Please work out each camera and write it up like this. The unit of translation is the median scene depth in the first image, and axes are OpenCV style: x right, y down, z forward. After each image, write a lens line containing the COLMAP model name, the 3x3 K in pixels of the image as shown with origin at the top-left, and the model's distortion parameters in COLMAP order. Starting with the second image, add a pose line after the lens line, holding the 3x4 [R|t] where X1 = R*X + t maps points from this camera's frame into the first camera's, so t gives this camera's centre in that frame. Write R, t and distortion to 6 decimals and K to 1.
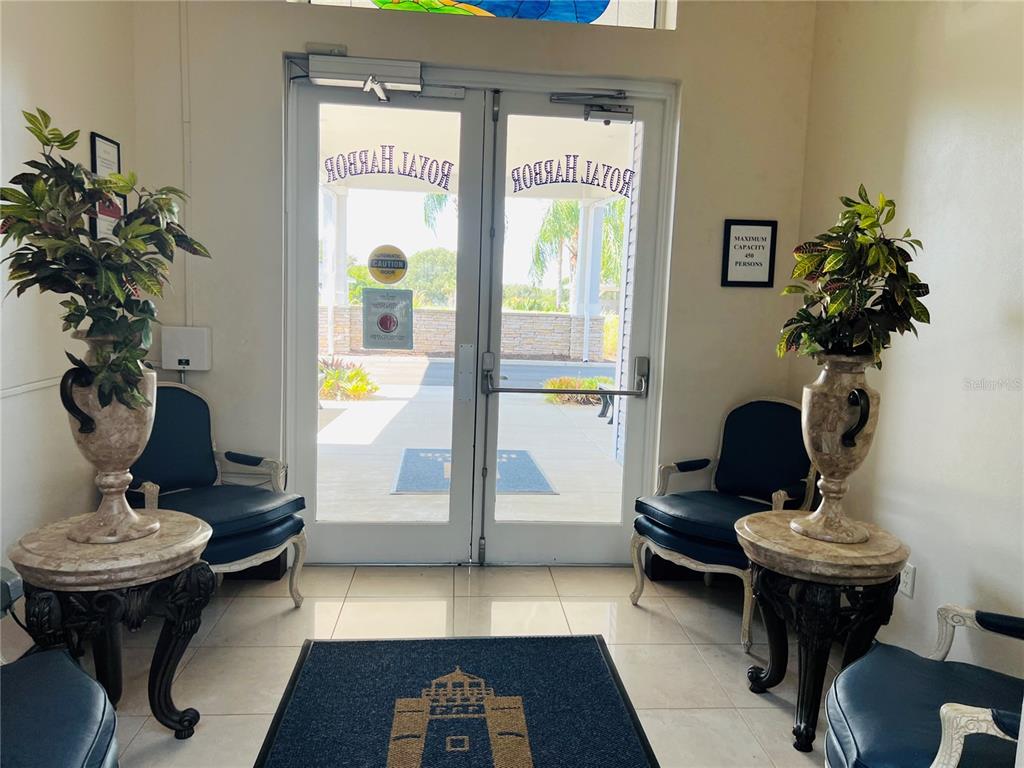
lens RADIAL K [[774.8, 0, 513.6], [0, 774.8, 383.8], [0, 0, 1]] dist [0.065331, -0.061168]
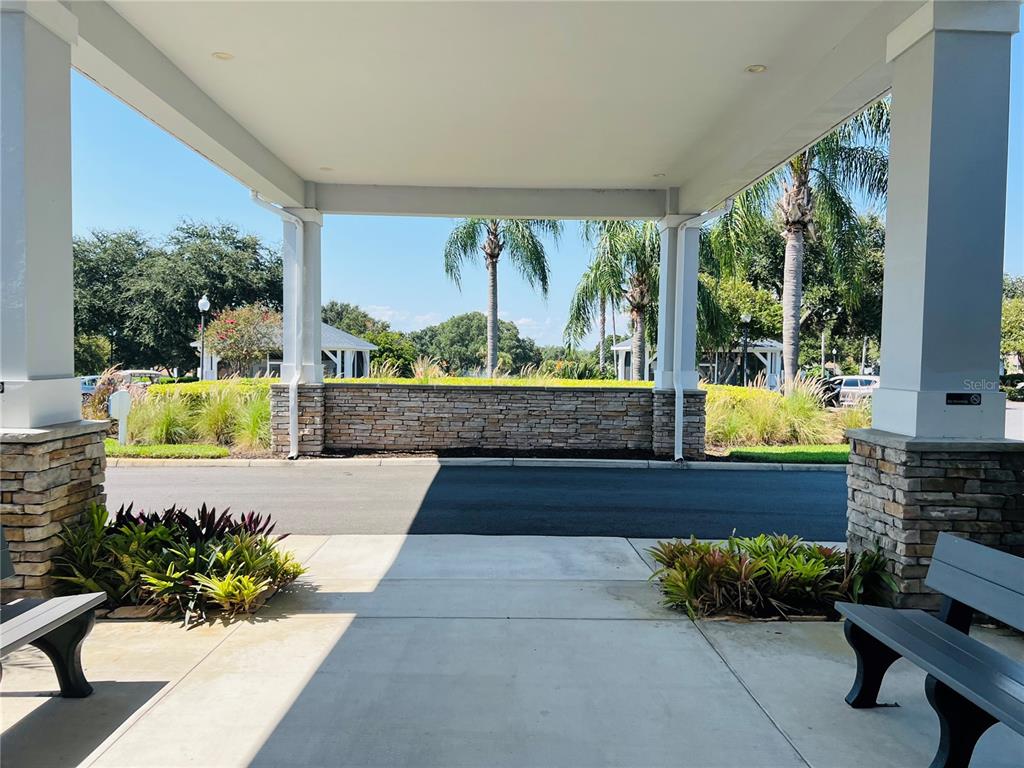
lens RADIAL K [[774.8, 0, 512.4], [0, 774.8, 384.5], [0, 0, 1]] dist [0.065331, -0.061168]
pose [[0.998537, -0.025255, -0.047811, -0.013574], [0.021399, 0.996605, -0.079500, -0.042271], [0.049657, 0.078361, 0.995688, 0.335882]]
